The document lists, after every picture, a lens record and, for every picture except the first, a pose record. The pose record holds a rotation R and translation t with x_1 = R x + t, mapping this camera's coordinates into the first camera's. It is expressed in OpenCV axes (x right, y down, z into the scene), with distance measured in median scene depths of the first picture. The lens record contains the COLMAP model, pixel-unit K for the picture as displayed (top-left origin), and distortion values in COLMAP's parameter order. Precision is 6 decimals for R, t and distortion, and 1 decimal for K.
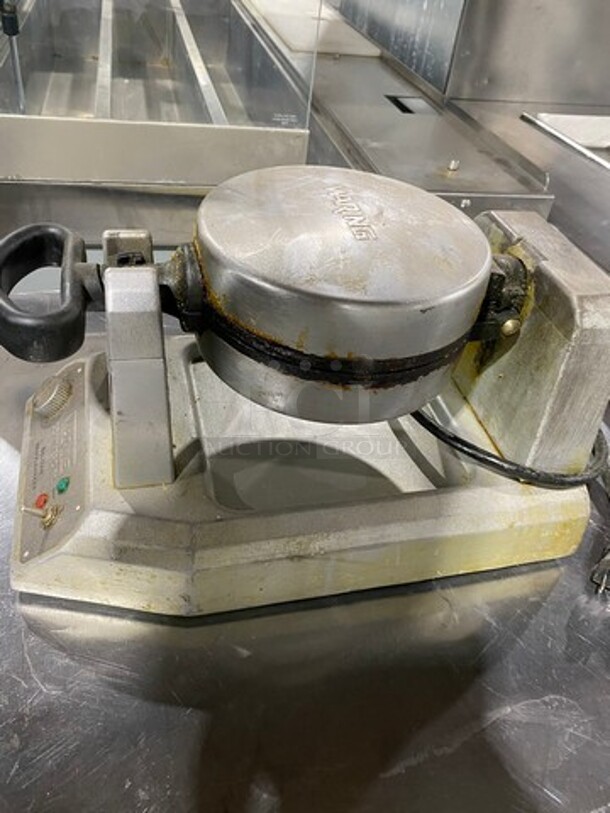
lens RADIAL K [[635.4, 0, 306.8], [0, 635.4, 403.8], [0, 0, 1]] dist [0.023475, -0.046629]
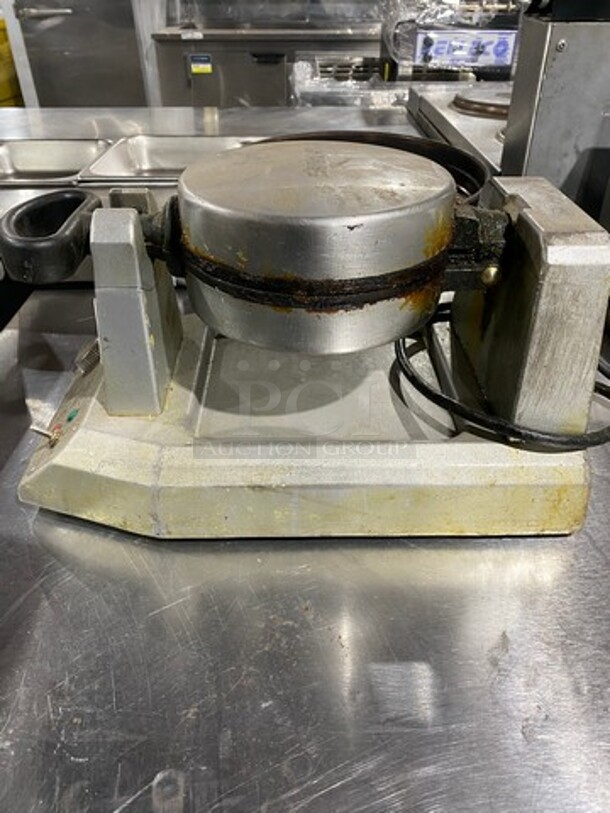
lens RADIAL K [[635.4, 0, 307.4], [0, 635.4, 406.3], [0, 0, 1]] dist [0.023475, -0.046629]
pose [[0.970624, 0.033195, -0.238302, 0.305938], [-0.057356, 0.993806, -0.095179, 0.204268], [0.233667, 0.106051, 0.966516, 0.001221]]
